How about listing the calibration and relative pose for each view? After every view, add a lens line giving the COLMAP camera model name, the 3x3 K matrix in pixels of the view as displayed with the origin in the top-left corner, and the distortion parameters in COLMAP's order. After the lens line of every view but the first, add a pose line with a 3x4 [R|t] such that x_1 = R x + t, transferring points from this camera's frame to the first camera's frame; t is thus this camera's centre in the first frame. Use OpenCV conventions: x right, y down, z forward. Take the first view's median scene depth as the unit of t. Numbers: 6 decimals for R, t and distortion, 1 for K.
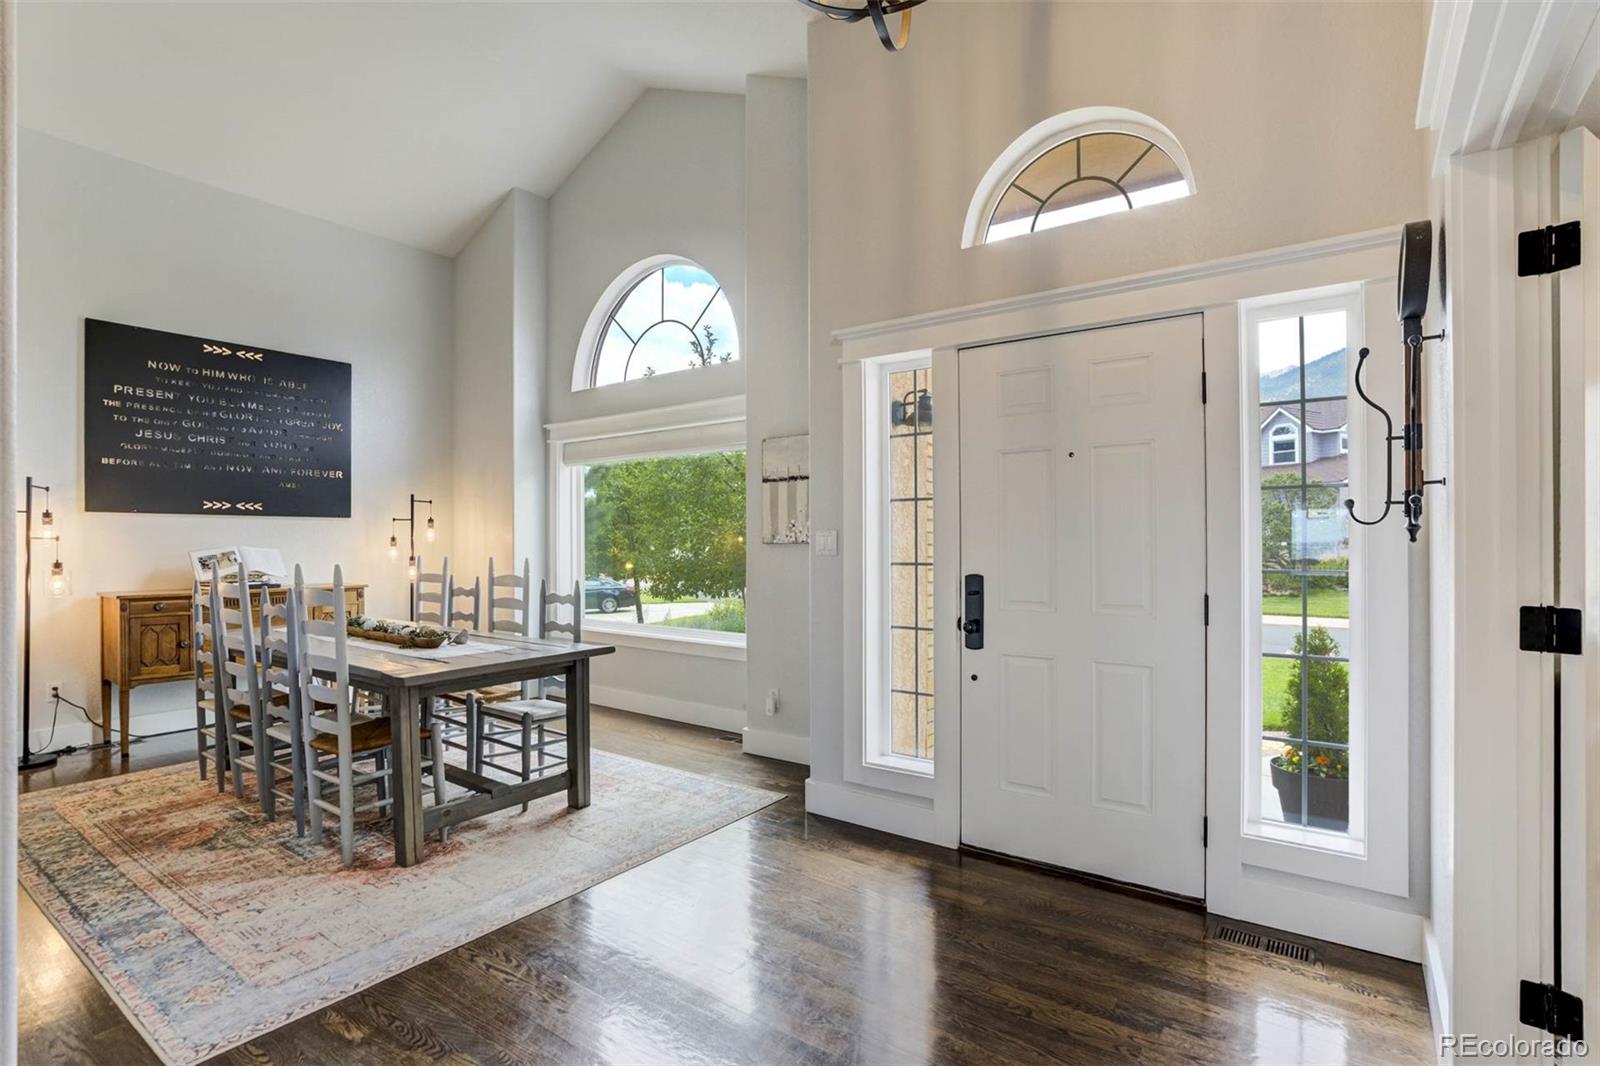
lens RADIAL K [[747.6, 0, 830.7], [0, 747.6, 544.9], [0, 0, 1]] dist [-0.039269, 0.023226]
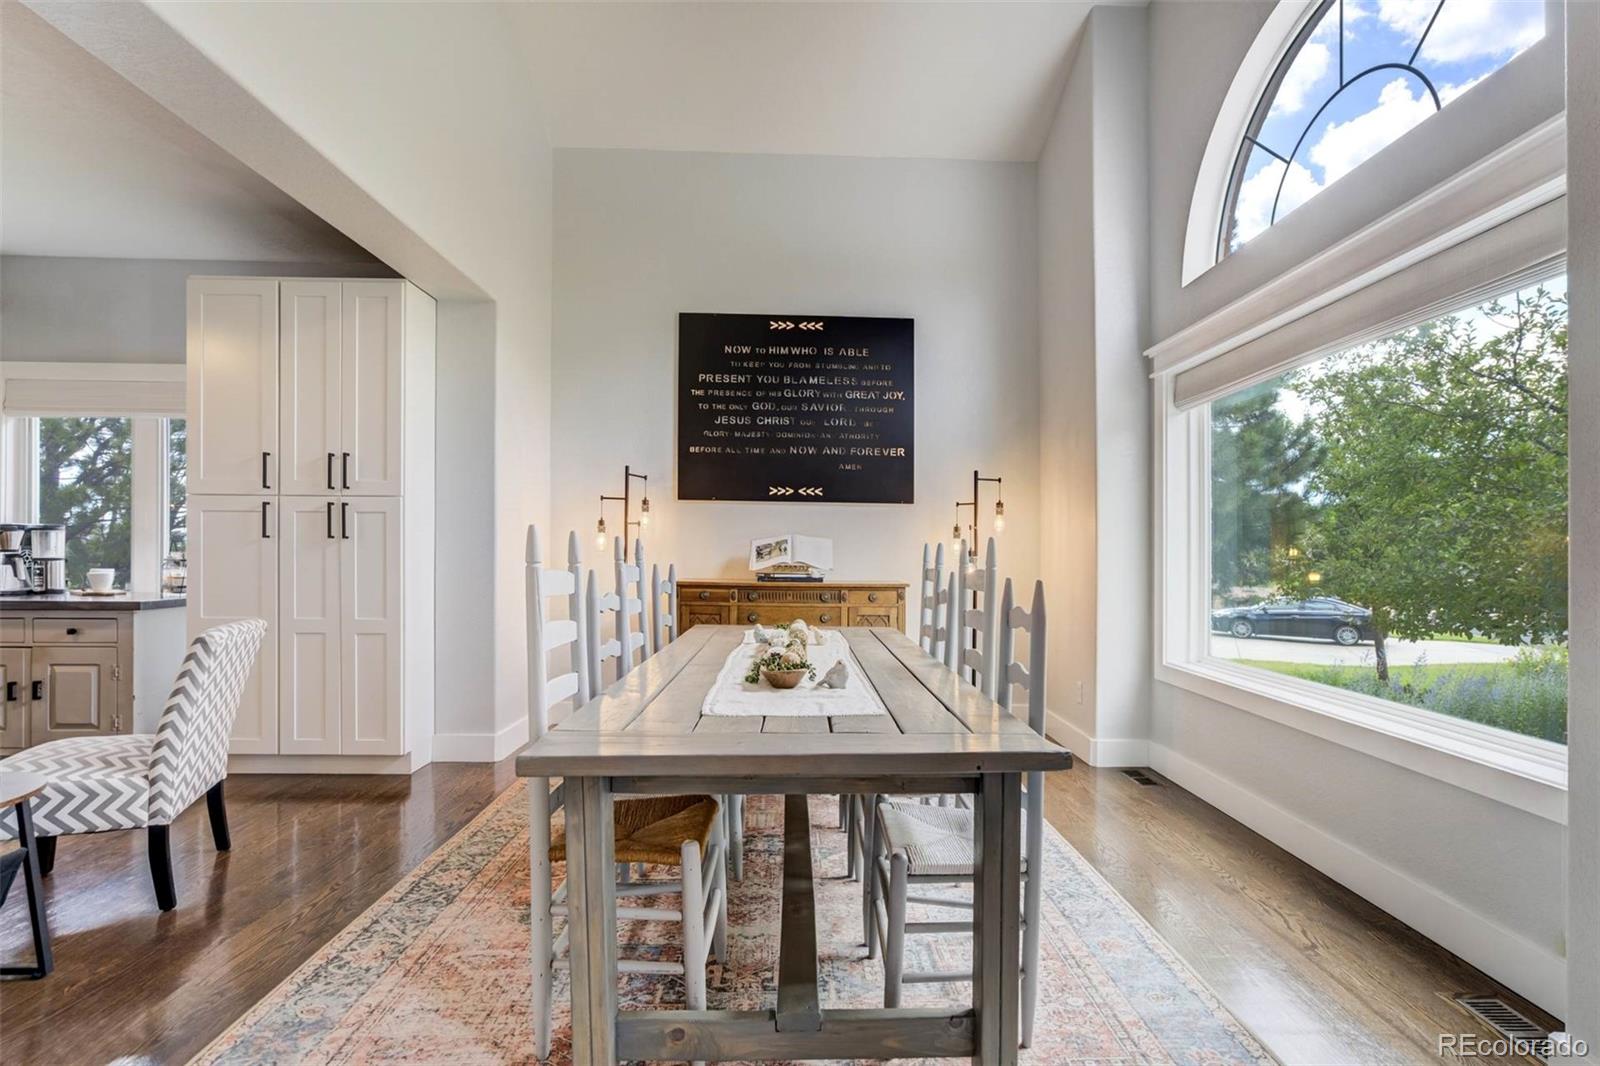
lens RADIAL K [[747.6, 0, 830.7], [0, 747.6, 544.9], [0, 0, 1]] dist [-0.039269, 0.023226]
pose [[0.598456, 0.000978, -0.801155, -0.037023], [-0.017613, 0.999774, -0.011936, 0.023871], [0.800962, 0.021254, 0.598338, 0.473314]]
